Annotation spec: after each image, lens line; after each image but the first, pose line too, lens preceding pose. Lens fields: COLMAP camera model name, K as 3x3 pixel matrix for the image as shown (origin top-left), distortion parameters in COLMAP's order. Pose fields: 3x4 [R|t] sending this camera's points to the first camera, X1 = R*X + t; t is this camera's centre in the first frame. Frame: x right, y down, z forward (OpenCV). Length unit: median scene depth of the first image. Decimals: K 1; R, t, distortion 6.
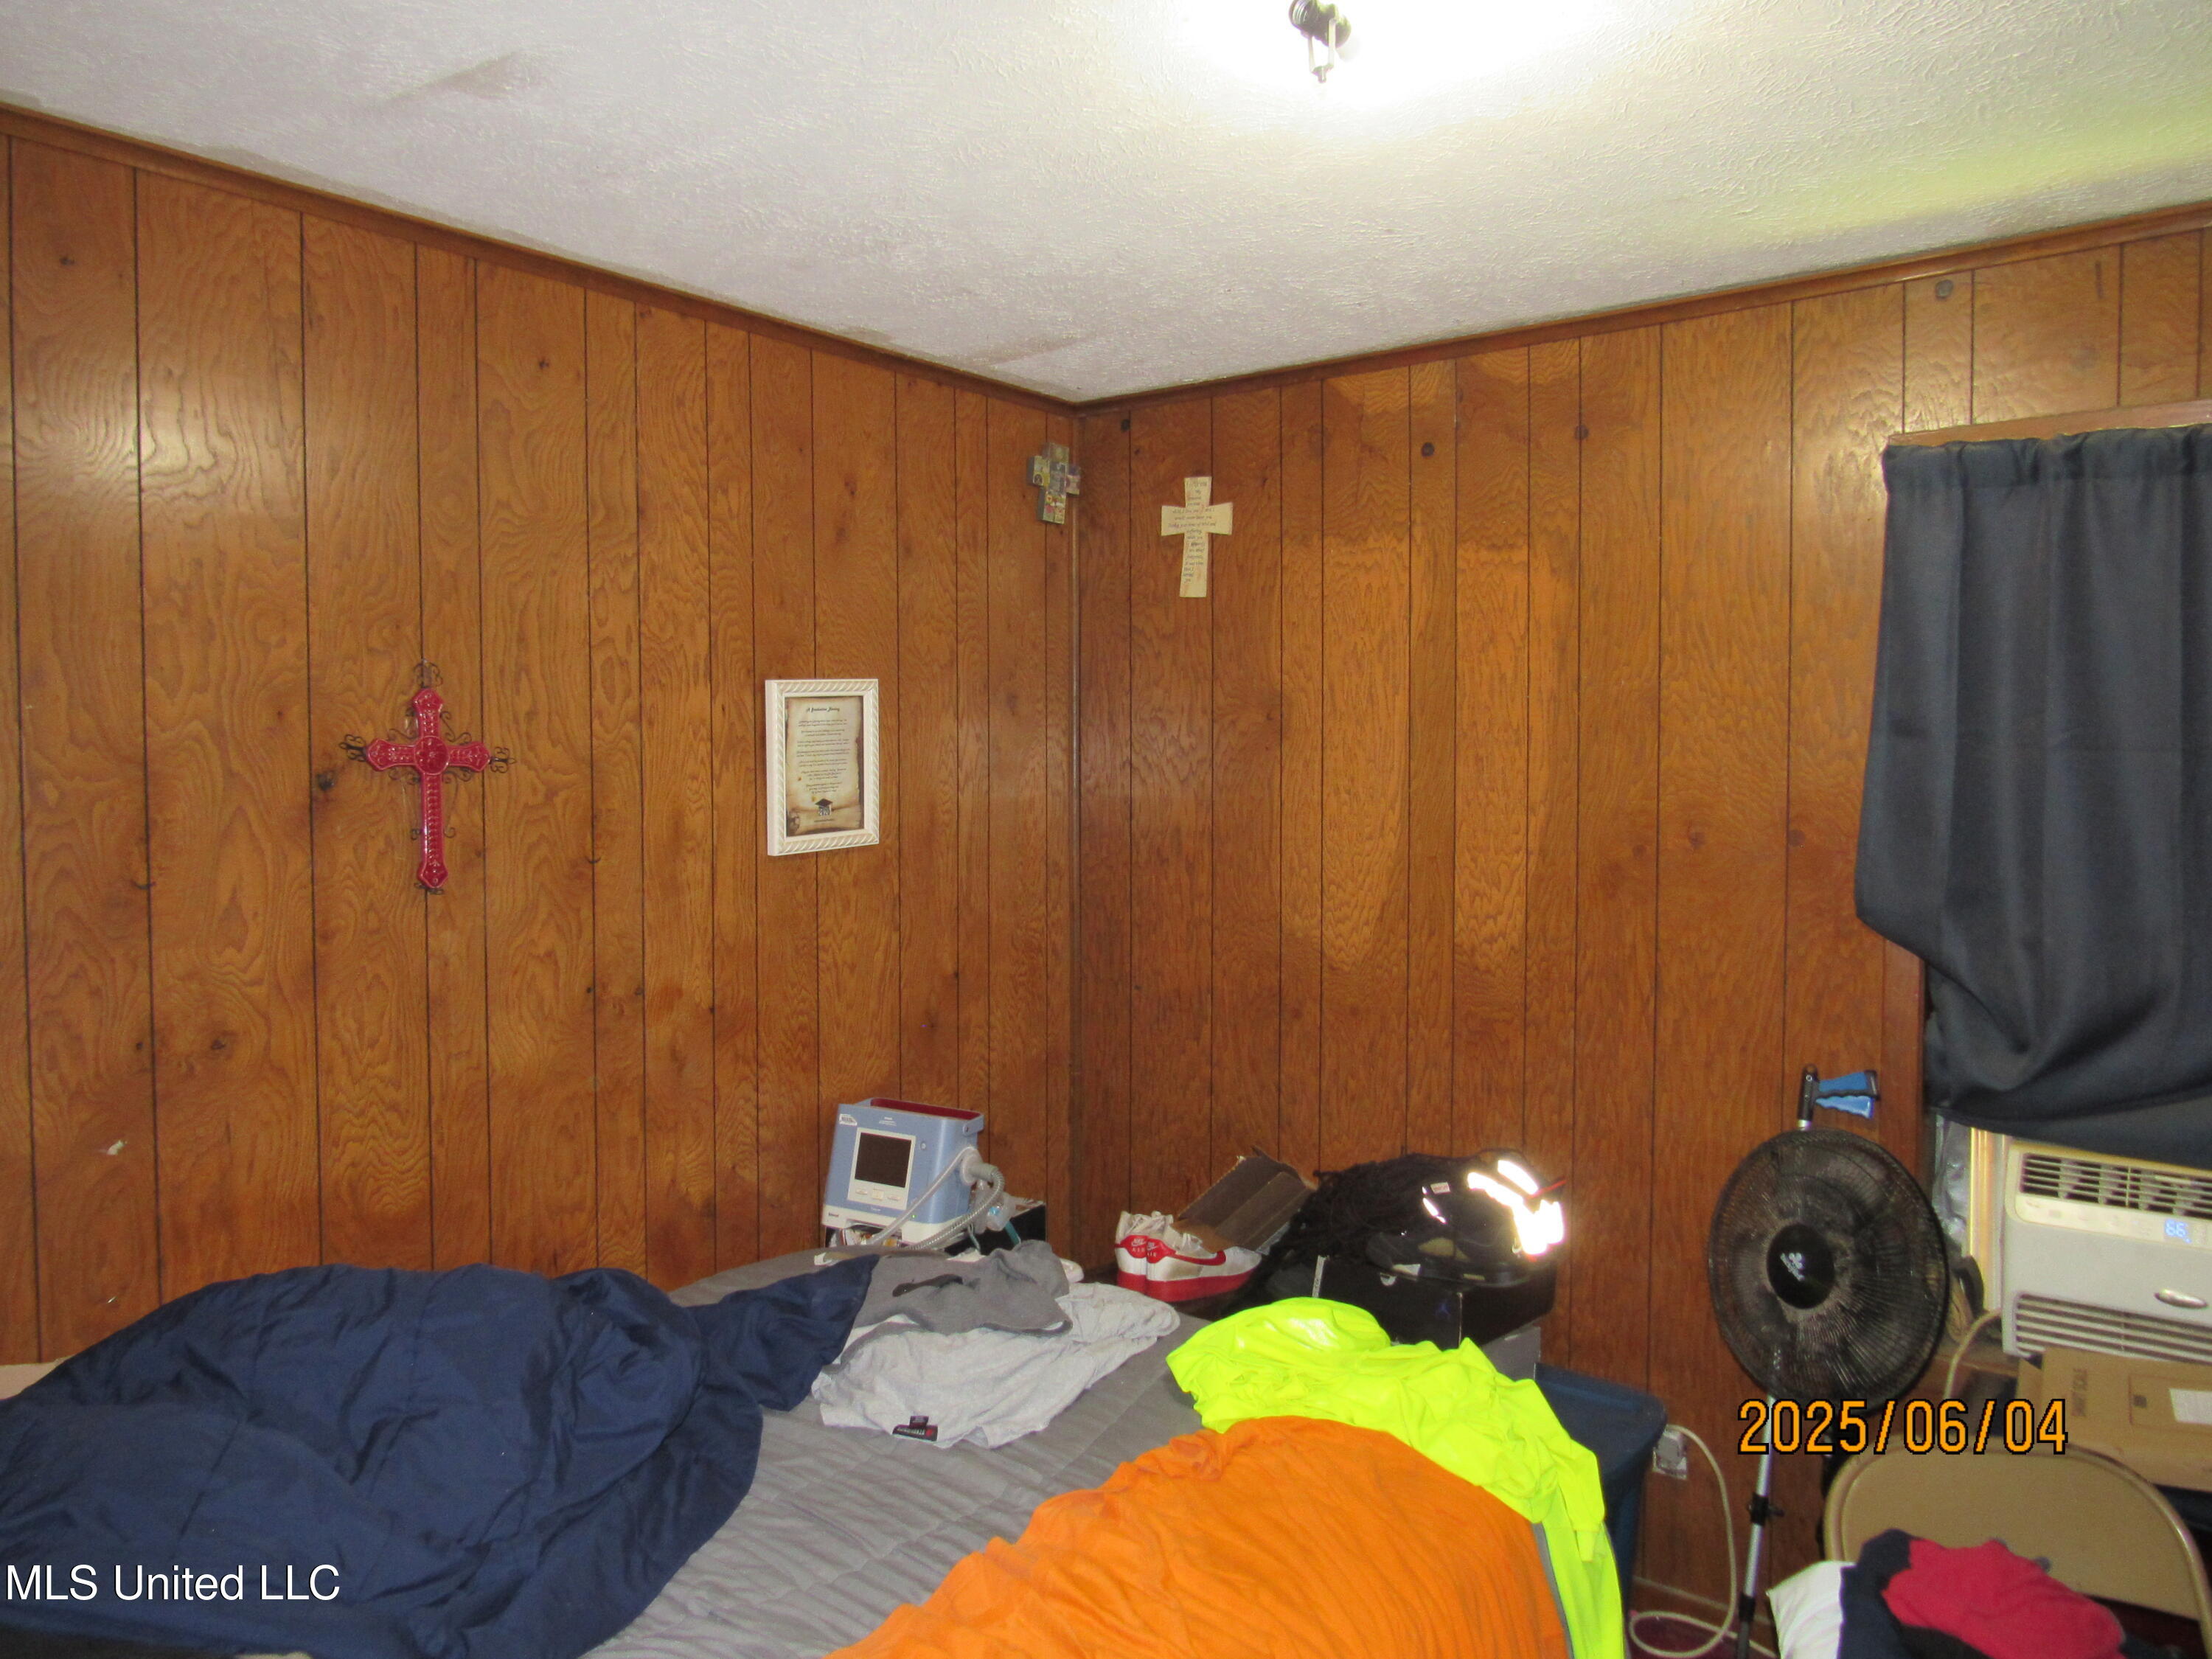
lens RADIAL K [[1571.5, 0, 1100.3], [0, 1571.5, 826.1], [0, 0, 1]] dist [-0.040262, 0.014902]
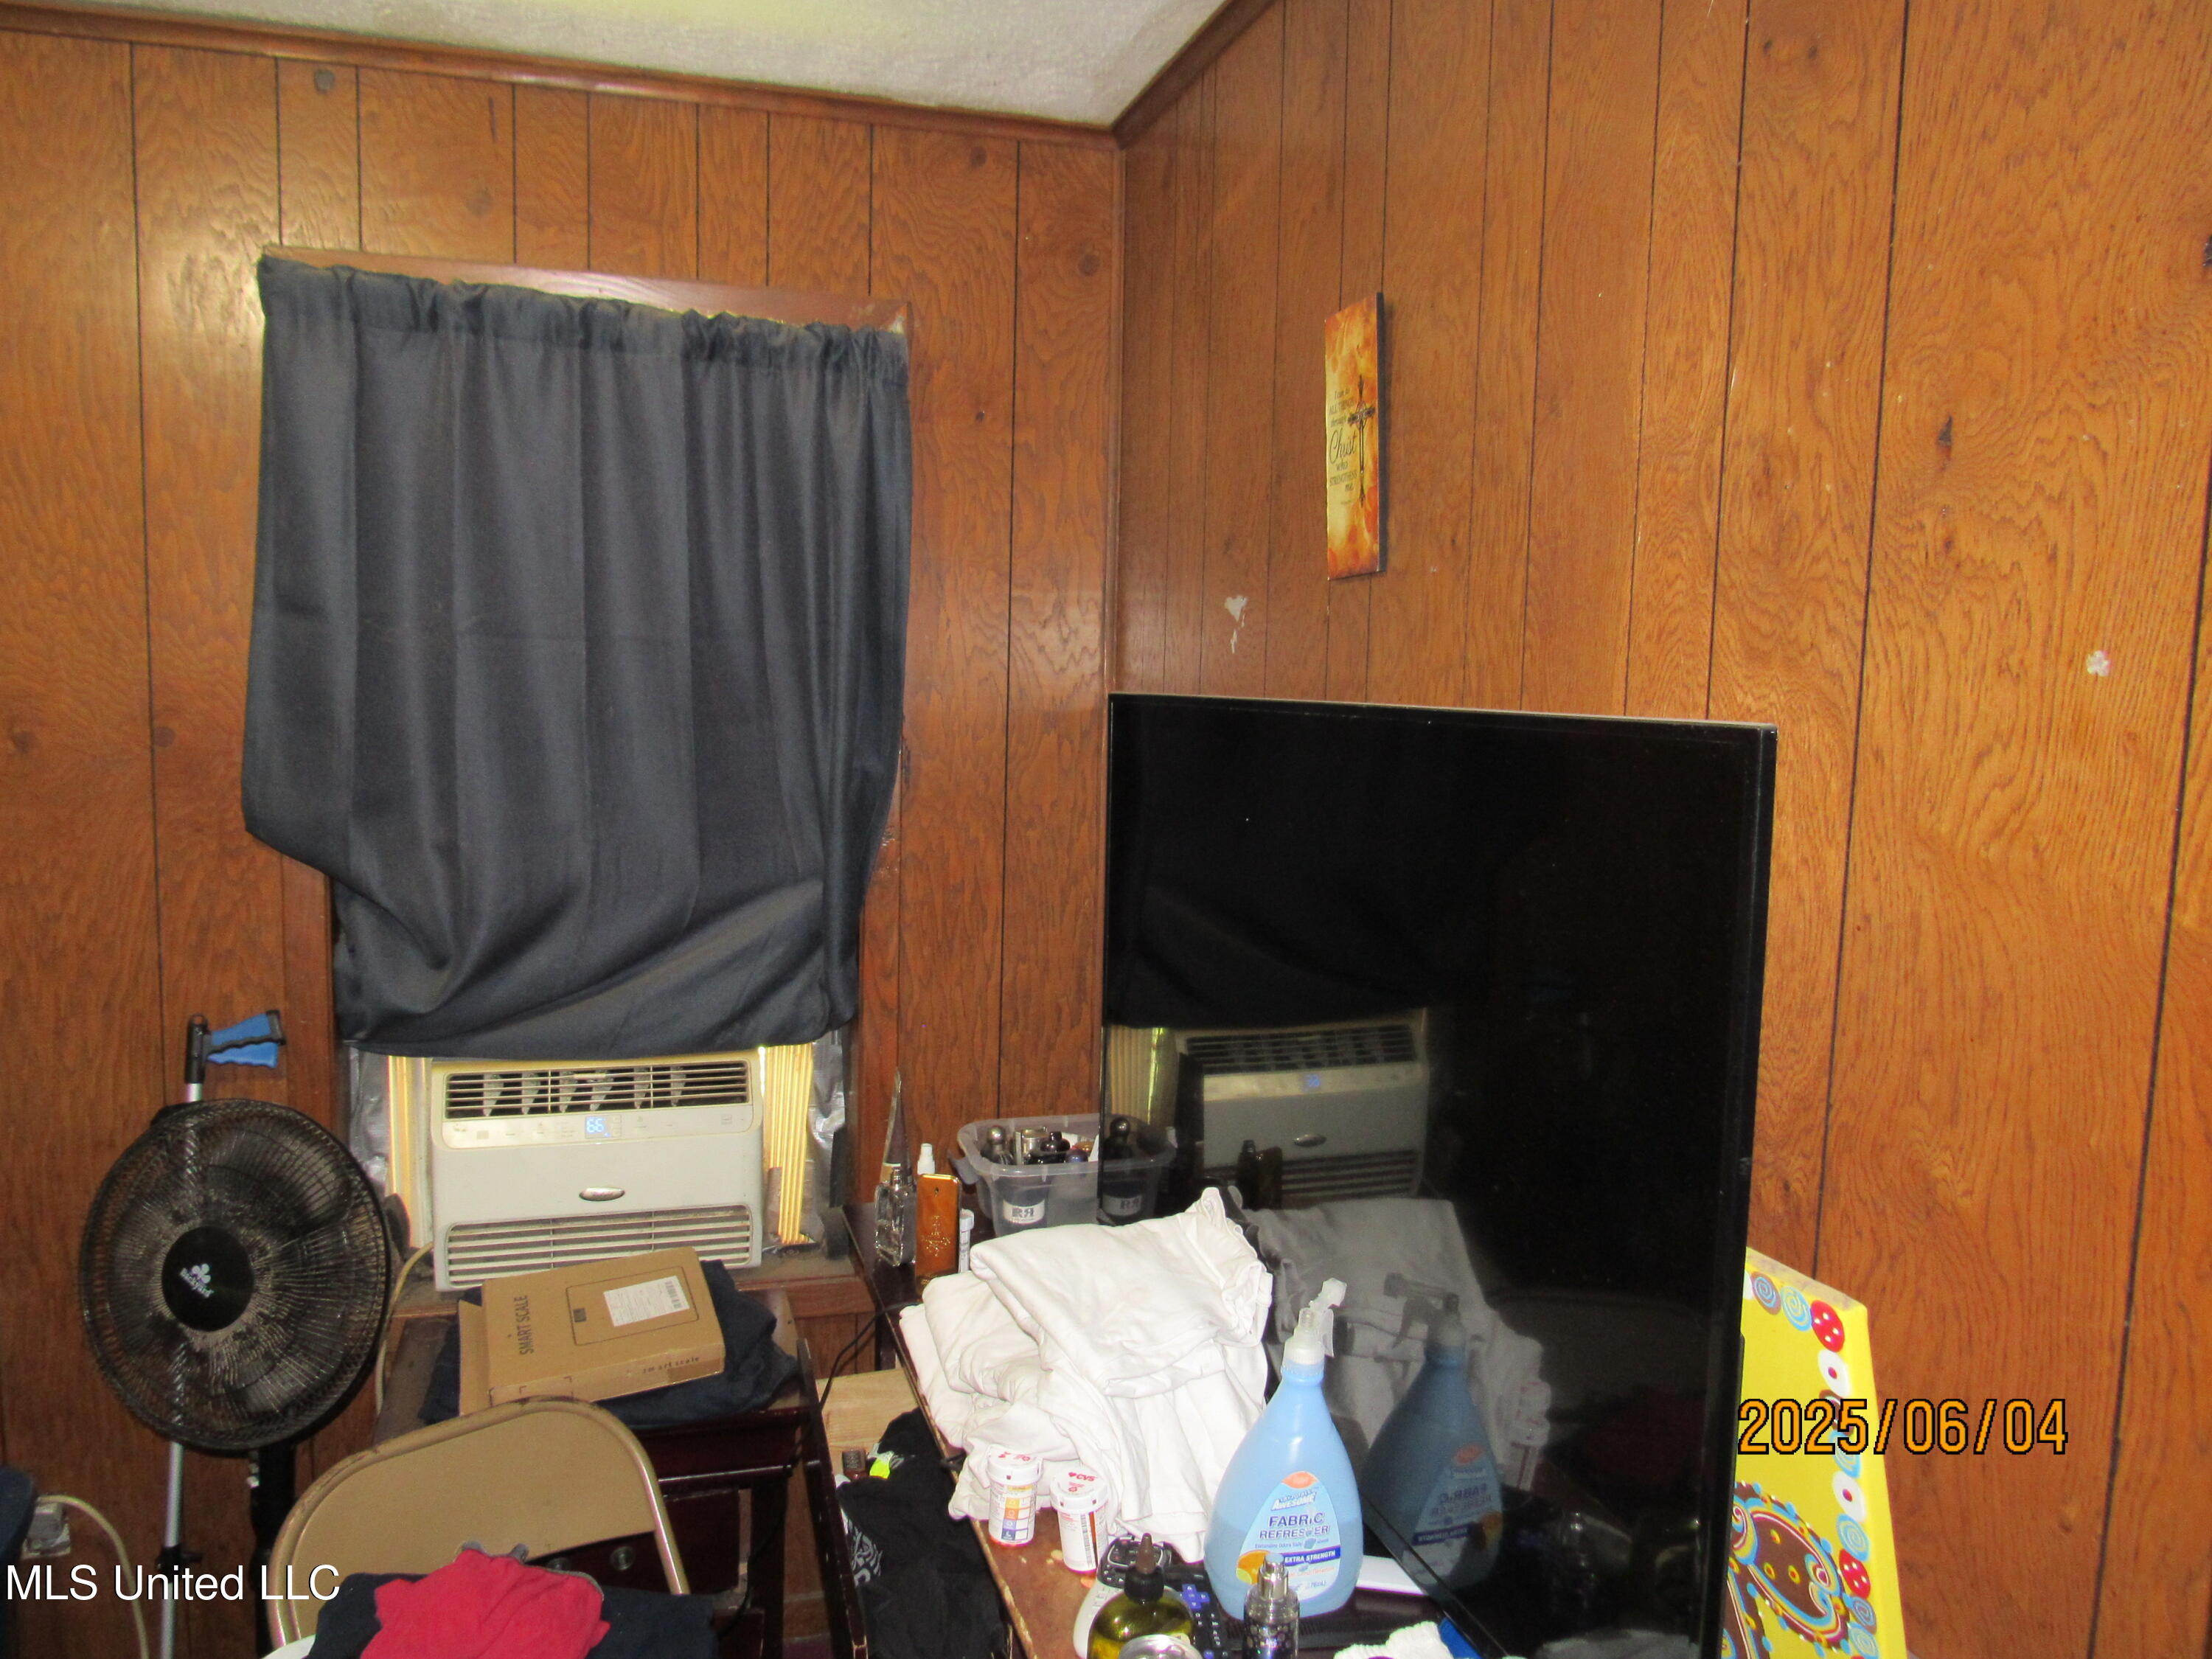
lens RADIAL K [[1571.5, 0, 1097.1], [0, 1571.5, 827.8], [0, 0, 1]] dist [-0.040262, 0.014902]
pose [[0.564946, -0.069646, 0.822183, 0.062845], [0.005467, 0.996725, 0.080675, -0.007817], [-0.825110, -0.041082, 0.563477, 0.164108]]
